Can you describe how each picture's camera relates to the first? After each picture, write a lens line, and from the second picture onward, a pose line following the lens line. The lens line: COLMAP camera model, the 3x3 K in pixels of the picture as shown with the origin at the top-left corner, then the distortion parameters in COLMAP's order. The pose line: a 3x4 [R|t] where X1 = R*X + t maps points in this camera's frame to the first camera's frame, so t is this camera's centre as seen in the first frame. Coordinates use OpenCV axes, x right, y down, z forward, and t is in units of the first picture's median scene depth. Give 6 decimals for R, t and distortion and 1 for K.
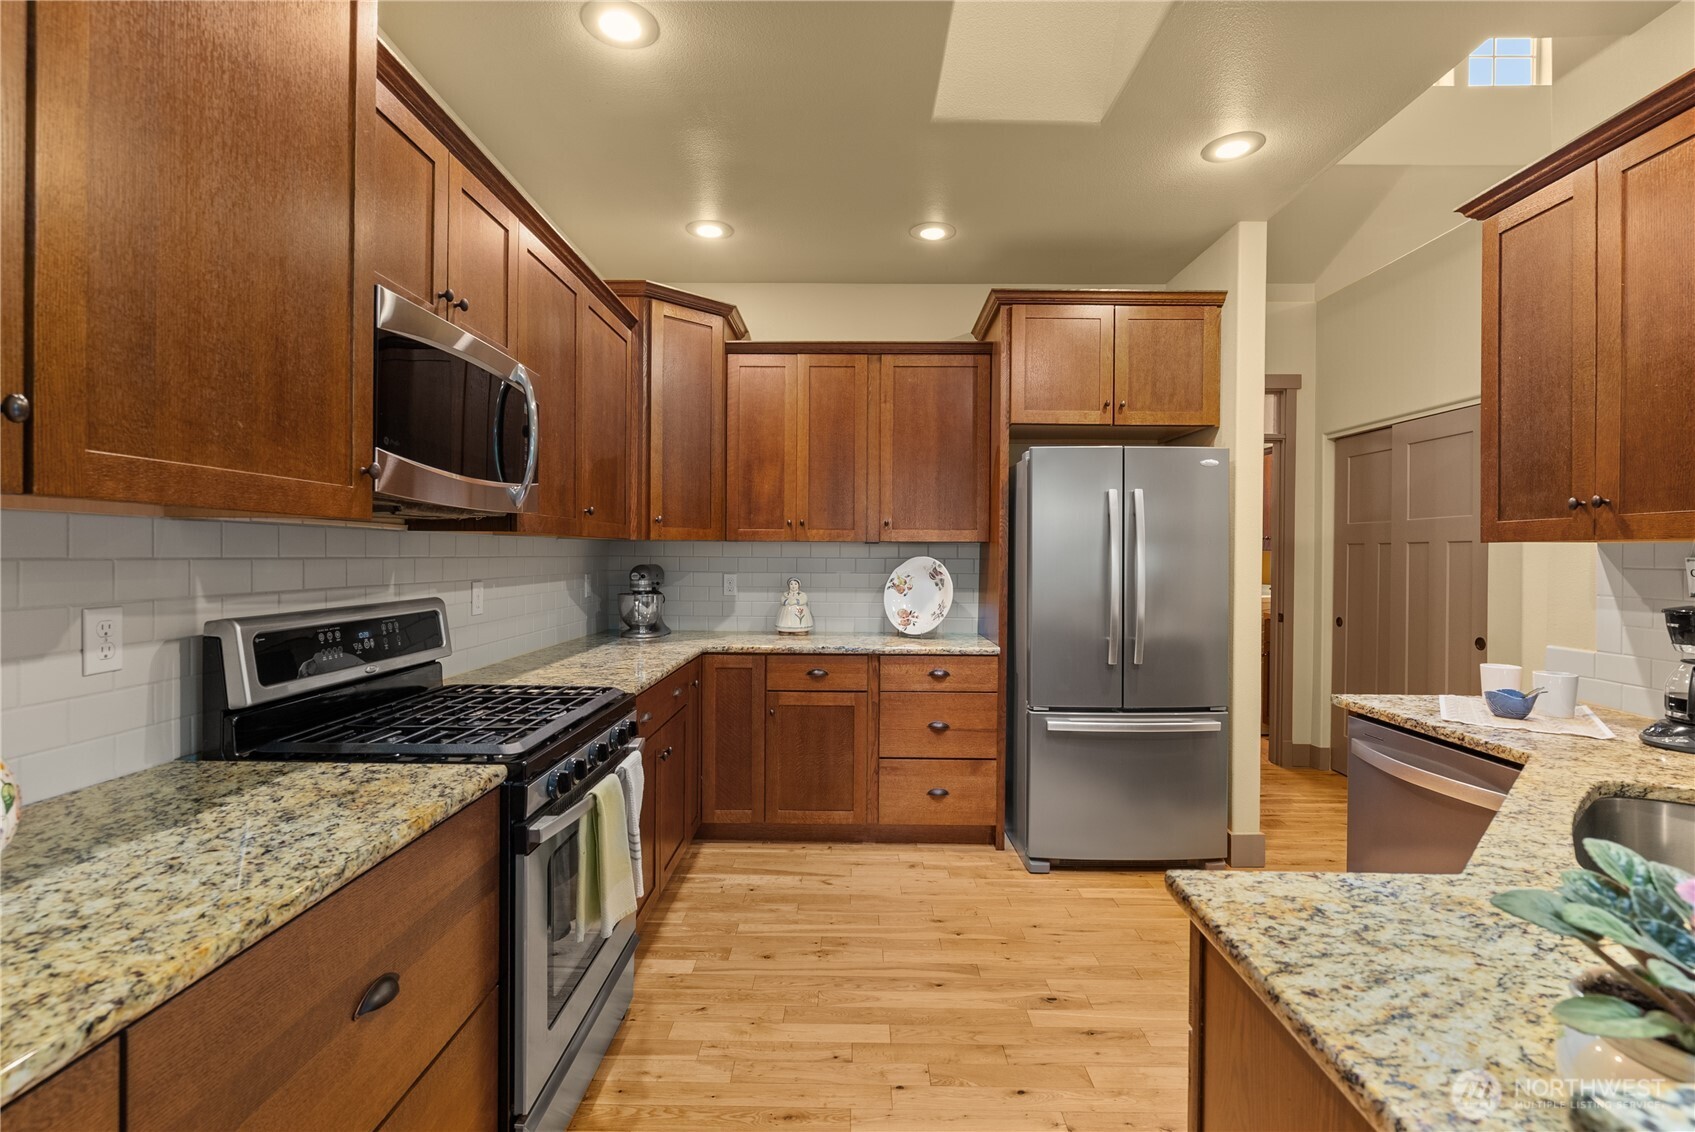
lens RADIAL K [[774.0, 0, 851.6], [0, 774.0, 555.4], [0, 0, 1]] dist [-0.005731, 0.001808]
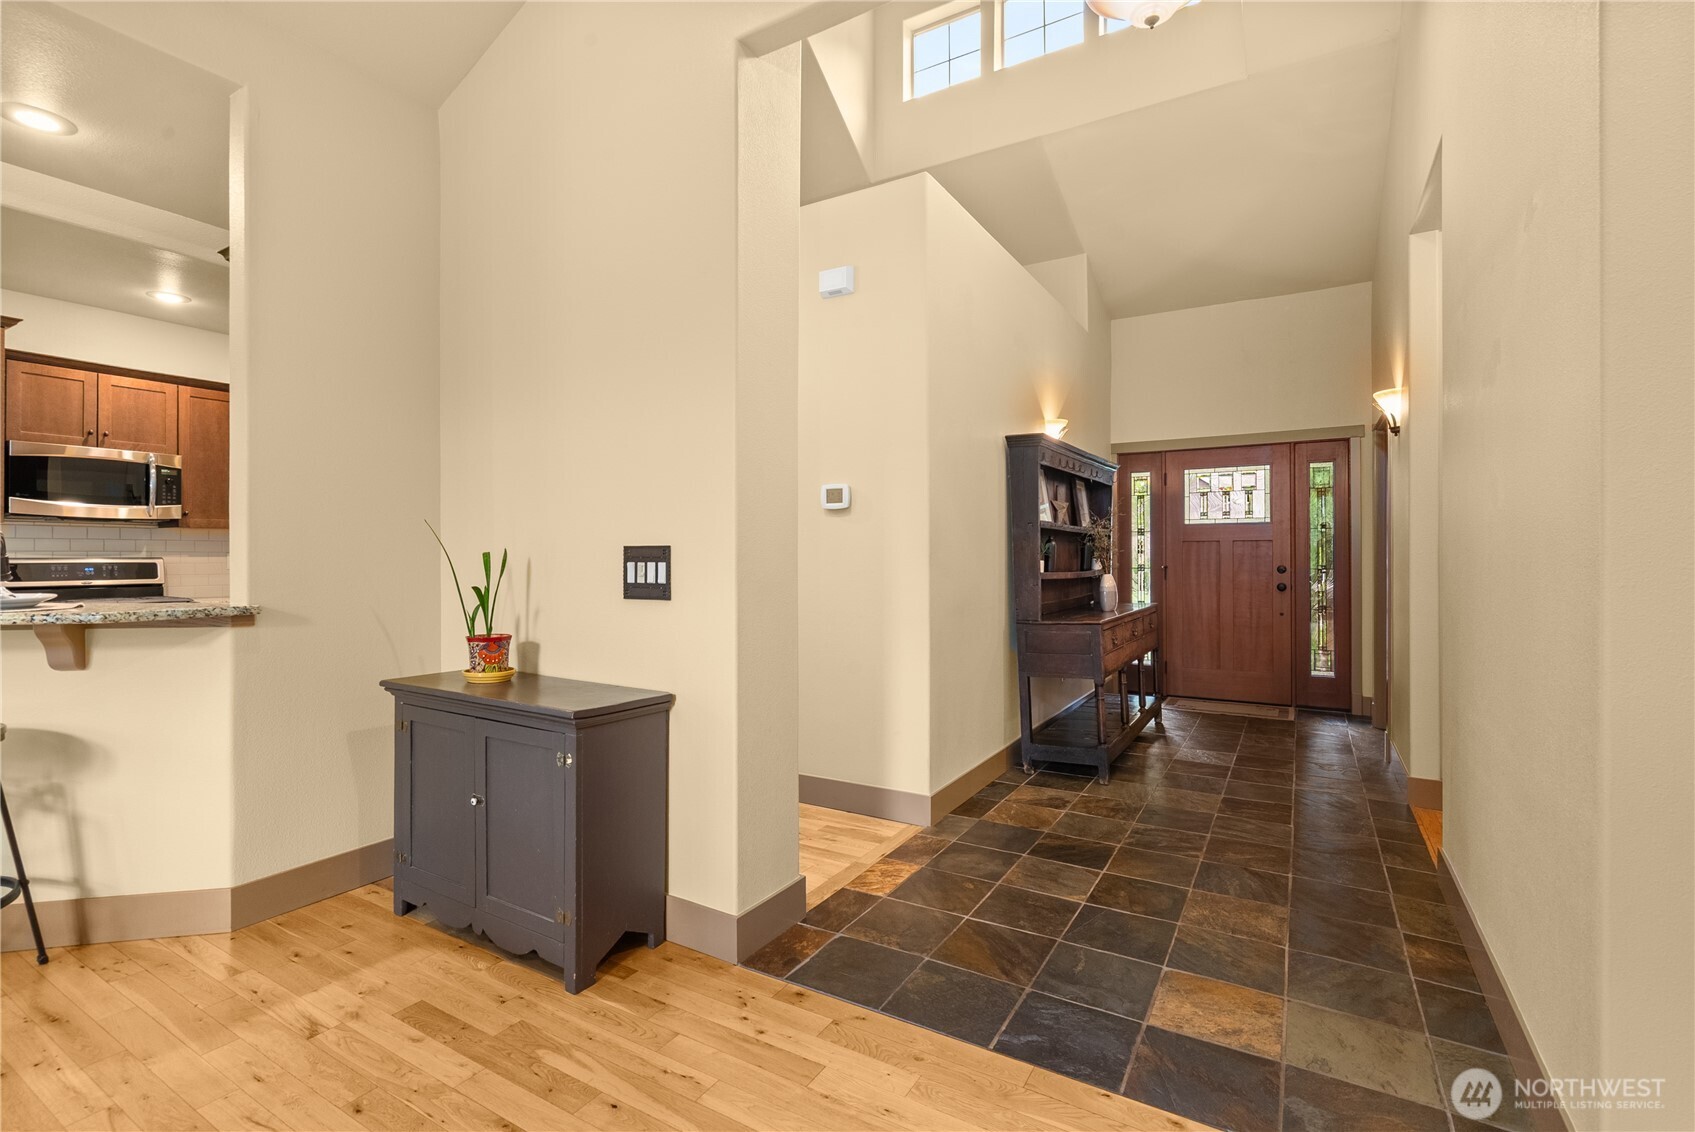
lens RADIAL K [[774.0, 0, 843.9], [0, 774.0, 556.3], [0, 0, 1]] dist [-0.005731, 0.001808]
pose [[0.858289, -0.004846, -0.513144, 2.565247], [0.004408, 0.999988, -0.002071, 0.071168], [0.513148, -0.000485, 0.858300, 0.096439]]
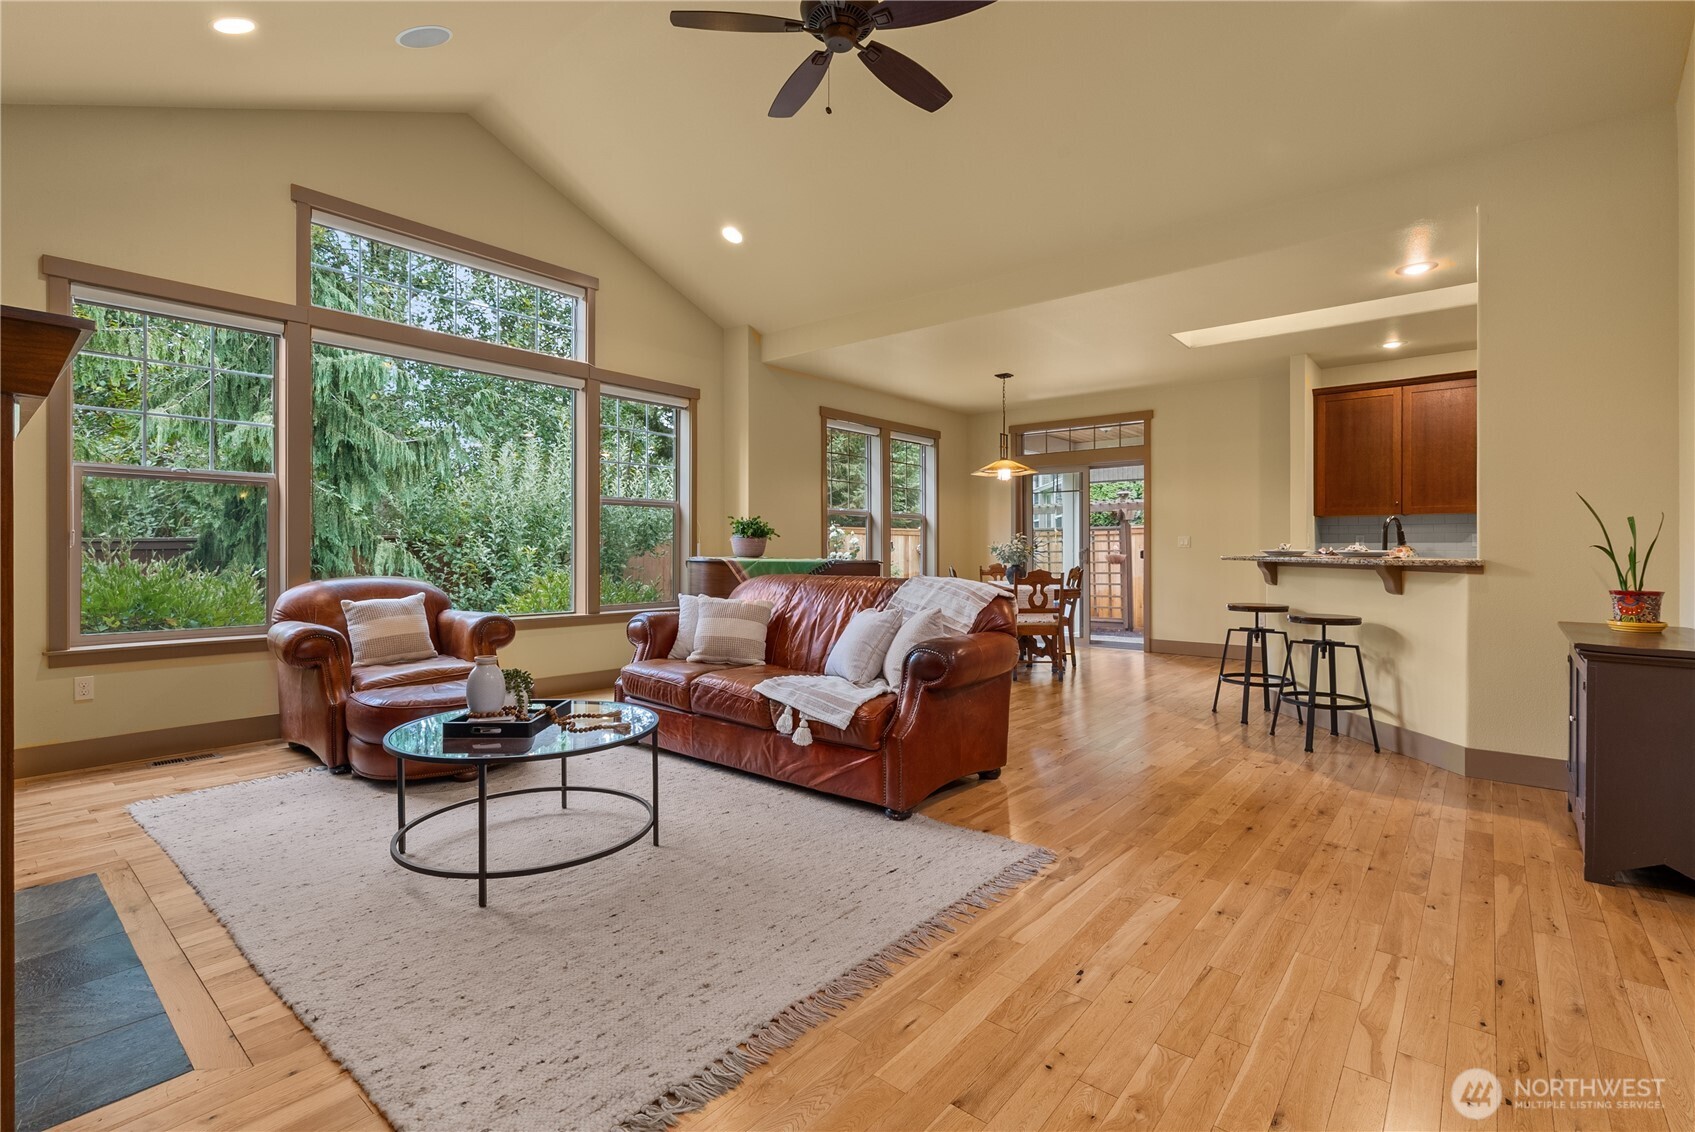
lens RADIAL K [[774.0, 0, 846.5], [0, 774.0, 554.7], [0, 0, 1]] dist [-0.005731, 0.001808]
pose [[-0.637084, 0.000001, -0.770795, 3.455967], [-0.003995, 0.999987, 0.003304, 0.131714], [0.770784, 0.005184, -0.637075, 0.681583]]
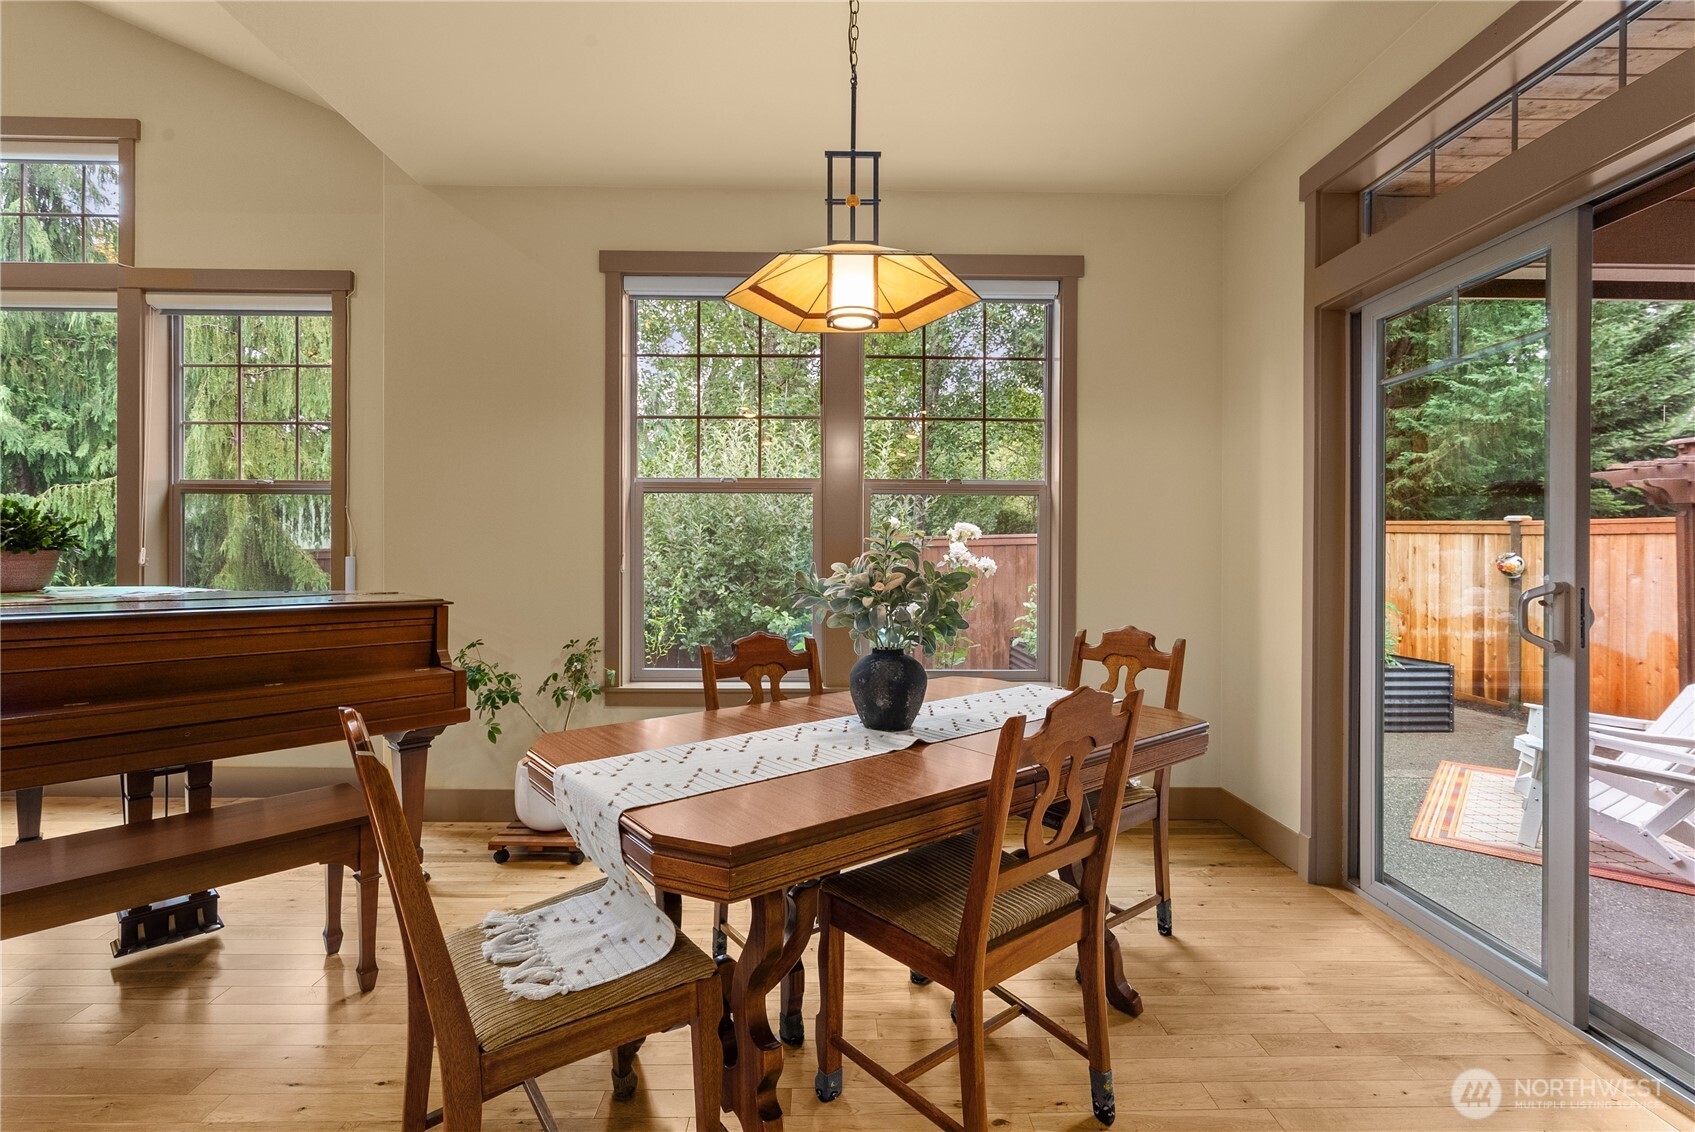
lens RADIAL K [[774.0, 0, 845.2], [0, 774.0, 559.2], [0, 0, 1]] dist [-0.005731, 0.001808]
pose [[-0.999729, -0.010254, -0.020923, 0.197270], [-0.010467, 0.999895, 0.010067, 0.073641], [0.020817, 0.010283, -0.999730, -0.098996]]
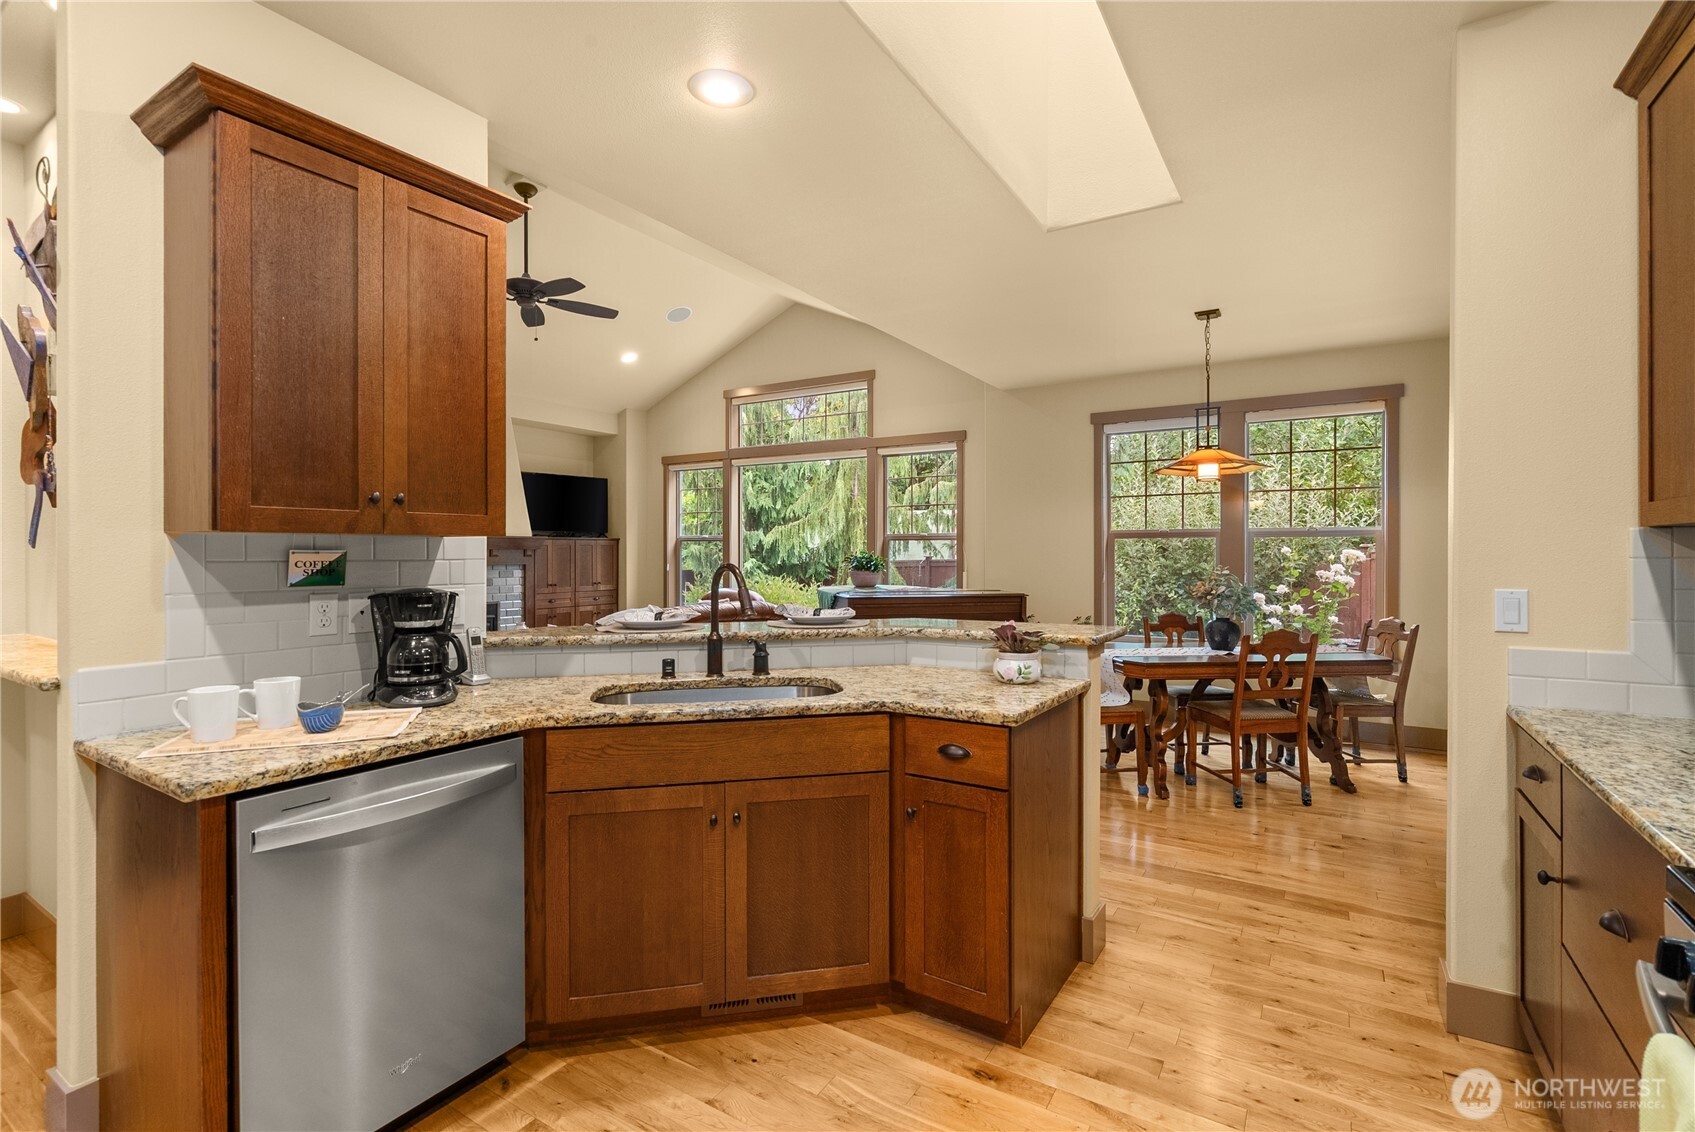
lens RADIAL K [[774.0, 0, 852.8], [0, 774.0, 553.0], [0, 0, 1]] dist [-0.005731, 0.001808]
pose [[-0.852795, -0.005154, 0.522221, -0.127115], [-0.004198, 0.999987, 0.003013, 0.000332], [-0.522229, 0.000377, -0.852805, 1.429193]]
